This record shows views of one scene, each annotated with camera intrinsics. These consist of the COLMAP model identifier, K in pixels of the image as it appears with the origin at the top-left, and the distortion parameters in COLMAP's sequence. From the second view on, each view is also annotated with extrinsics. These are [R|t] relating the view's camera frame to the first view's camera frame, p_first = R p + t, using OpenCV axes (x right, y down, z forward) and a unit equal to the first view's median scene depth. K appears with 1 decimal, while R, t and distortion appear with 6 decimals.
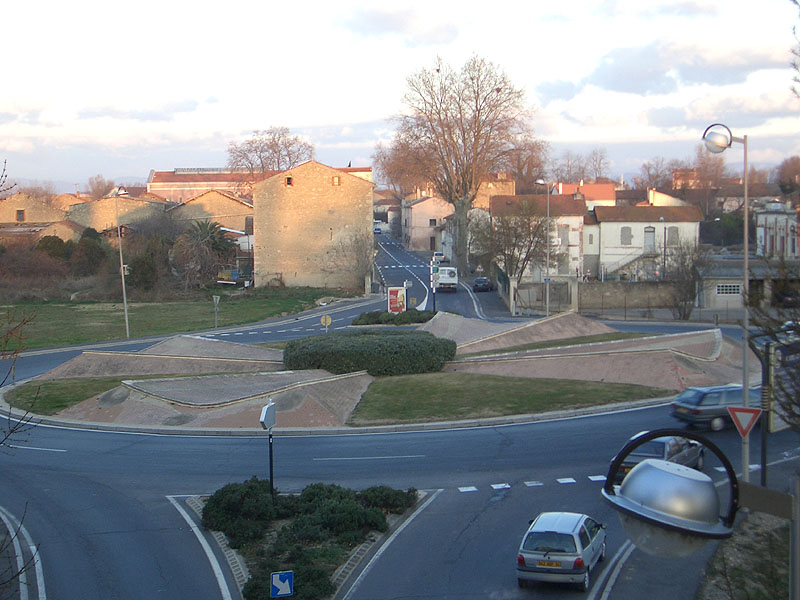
lens RADIAL K [[1417.6, 0, 395.2], [0, 1417.6, 297.4], [0, 0, 1]] dist [0.027598, 0.000000]
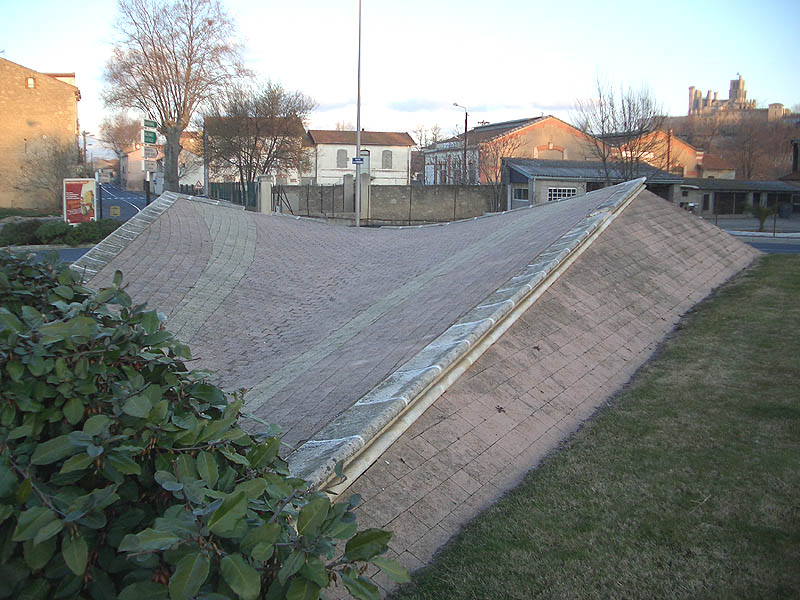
lens RADIAL K [[812.9, 0, 397.5], [0, 812.9, 303.8], [0, 0, 1]] dist [-0.148673, 0.000000]
pose [[0.946186, -0.031154, 0.322120, 0.013842], [0.003542, 0.996293, 0.085953, 0.012068], [-0.323603, -0.080187, 0.942789, 0.518163]]
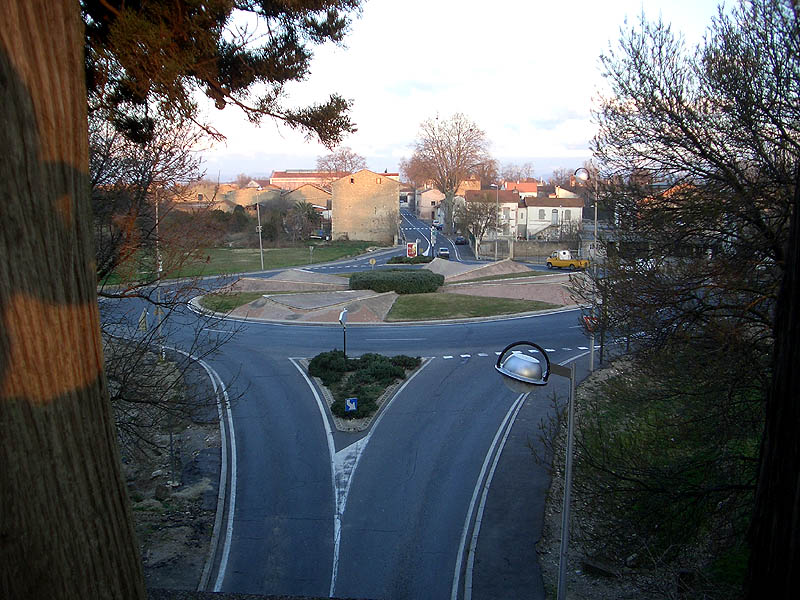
lens RADIAL K [[812.9, 0, 398.4], [0, 812.9, 303.0], [0, 0, 1]] dist [-0.148673, 0.000000]
pose [[0.999803, 0.013344, -0.014694, -0.000064], [-0.012255, 0.997341, 0.071832, -0.003735], [0.015614, -0.071638, 0.997308, -0.020609]]
